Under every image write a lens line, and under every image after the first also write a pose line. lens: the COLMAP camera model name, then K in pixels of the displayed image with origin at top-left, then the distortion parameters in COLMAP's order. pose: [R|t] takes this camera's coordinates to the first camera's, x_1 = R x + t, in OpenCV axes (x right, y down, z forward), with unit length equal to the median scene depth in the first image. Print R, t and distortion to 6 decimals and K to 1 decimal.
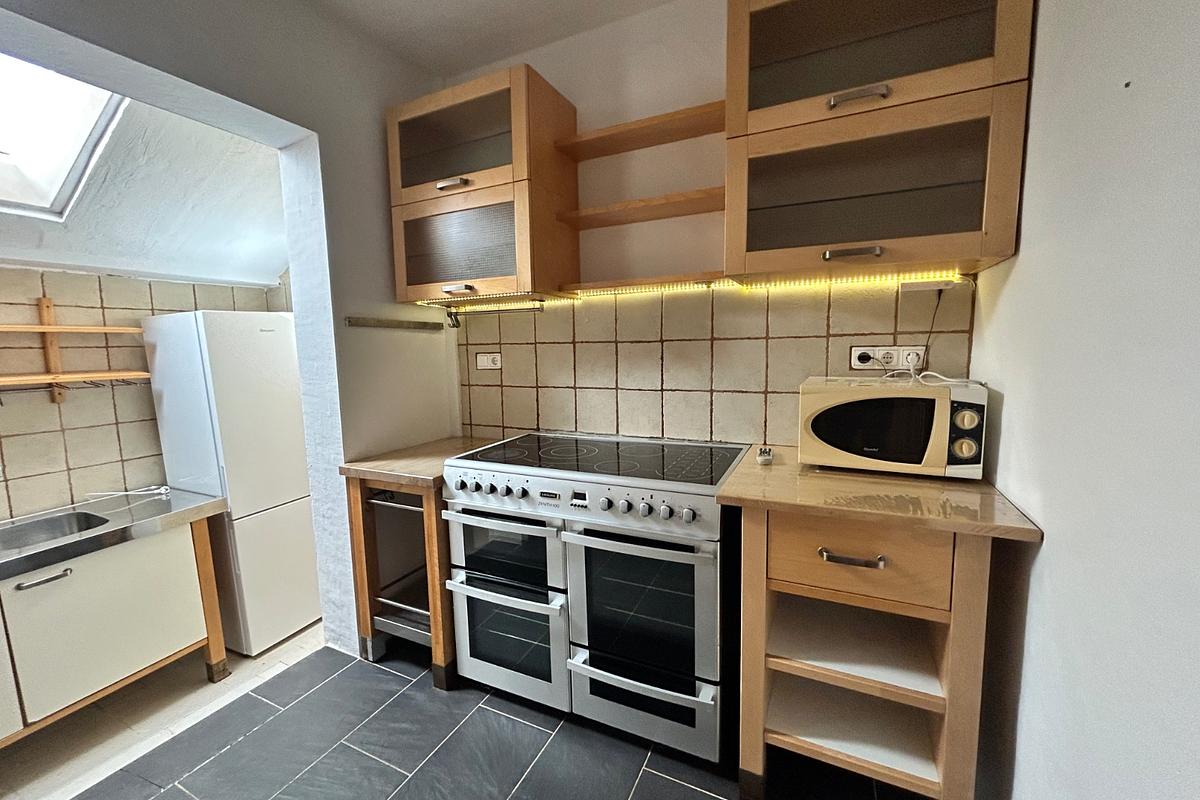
lens RADIAL K [[482.2, 0, 596.4], [0, 482.2, 399.5], [0, 0, 1]] dist [0.001838, -0.000427]
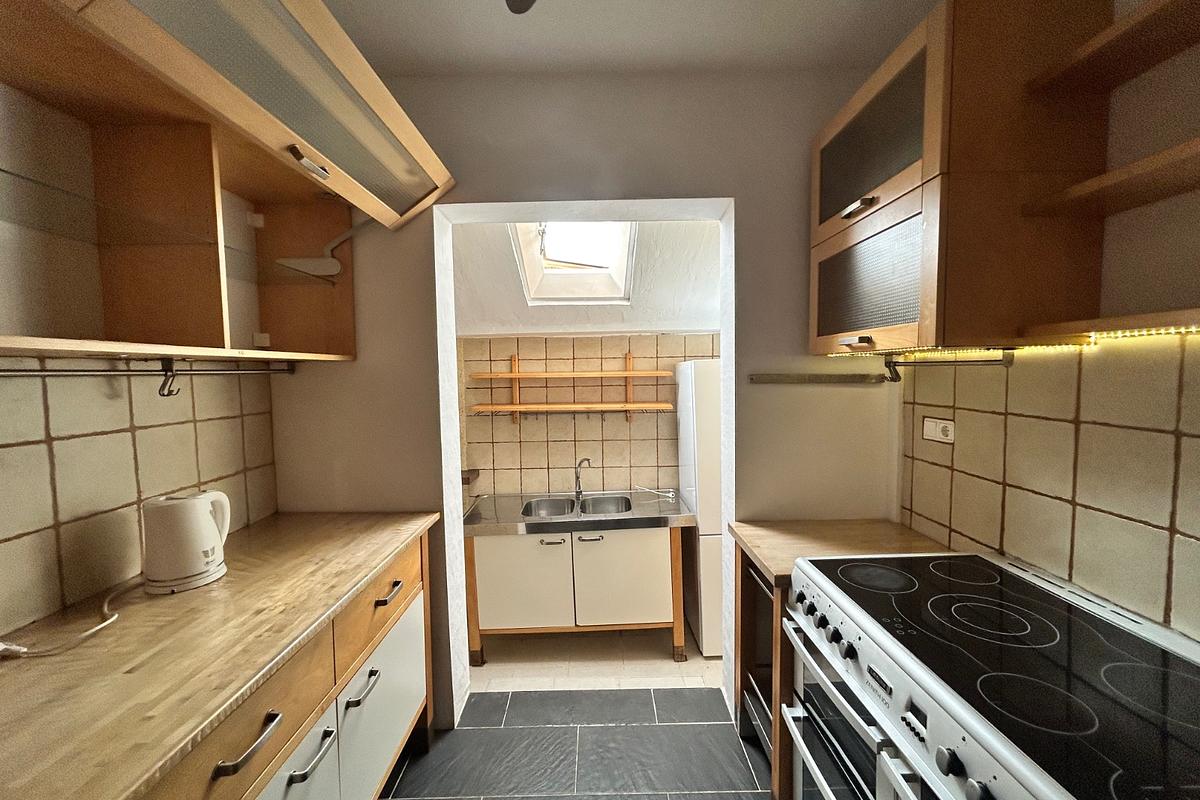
lens RADIAL K [[482.2, 0, 597.2], [0, 482.2, 400.6], [0, 0, 1]] dist [0.001838, -0.000427]
pose [[0.439210, 0.069434, -0.895697, 0.187572], [-0.092588, 0.995198, 0.031746, -0.099727], [0.893601, 0.068987, 0.443529, 0.242921]]
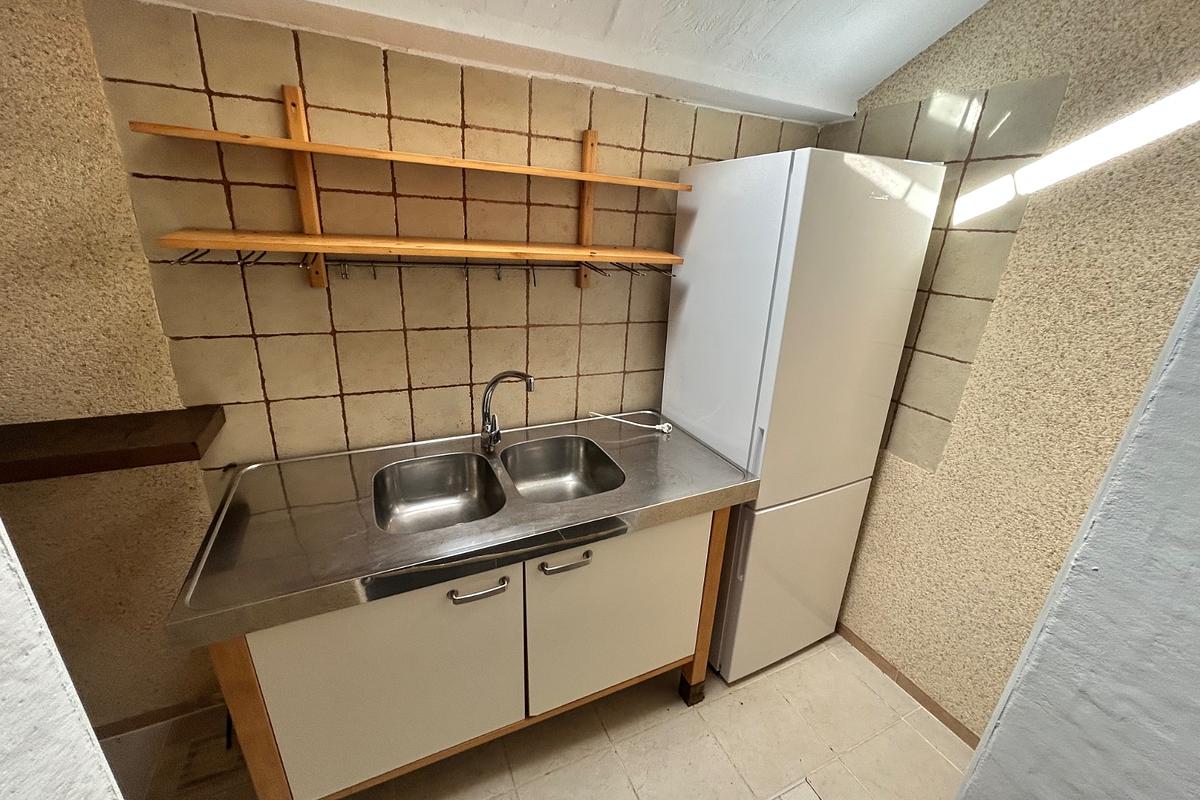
lens RADIAL K [[482.2, 0, 598.3], [0, 482.2, 400.9], [0, 0, 1]] dist [0.001838, -0.000427]
pose [[0.771070, 0.276366, -0.573649, -0.633673], [-0.141493, 0.952743, 0.268814, -0.031012], [0.620831, -0.126107, 0.773735, 0.429126]]
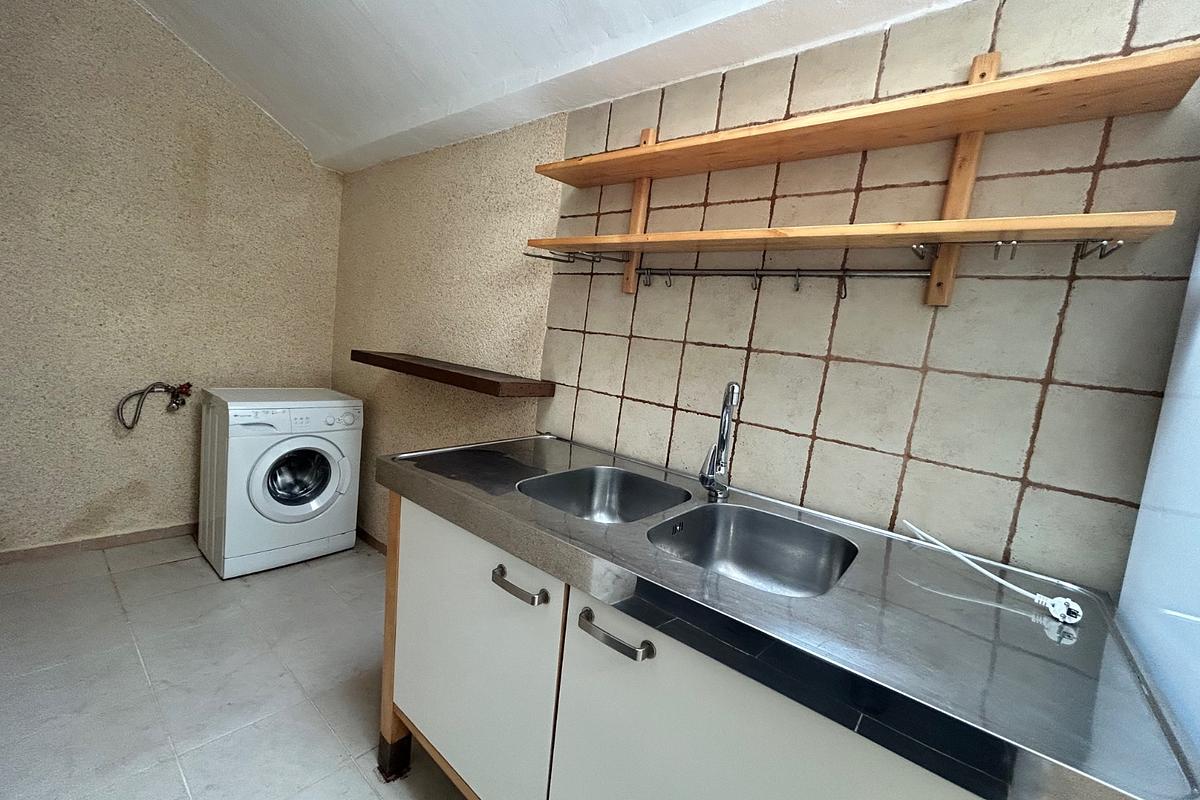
lens RADIAL K [[482.2, 0, 599.3], [0, 482.2, 397.1], [0, 0, 1]] dist [0.001838, -0.000427]
pose [[-0.236057, 0.102785, -0.966288, -0.613247], [-0.226314, 0.961231, 0.157534, 0.088426], [0.945018, 0.255872, -0.203644, 0.834836]]
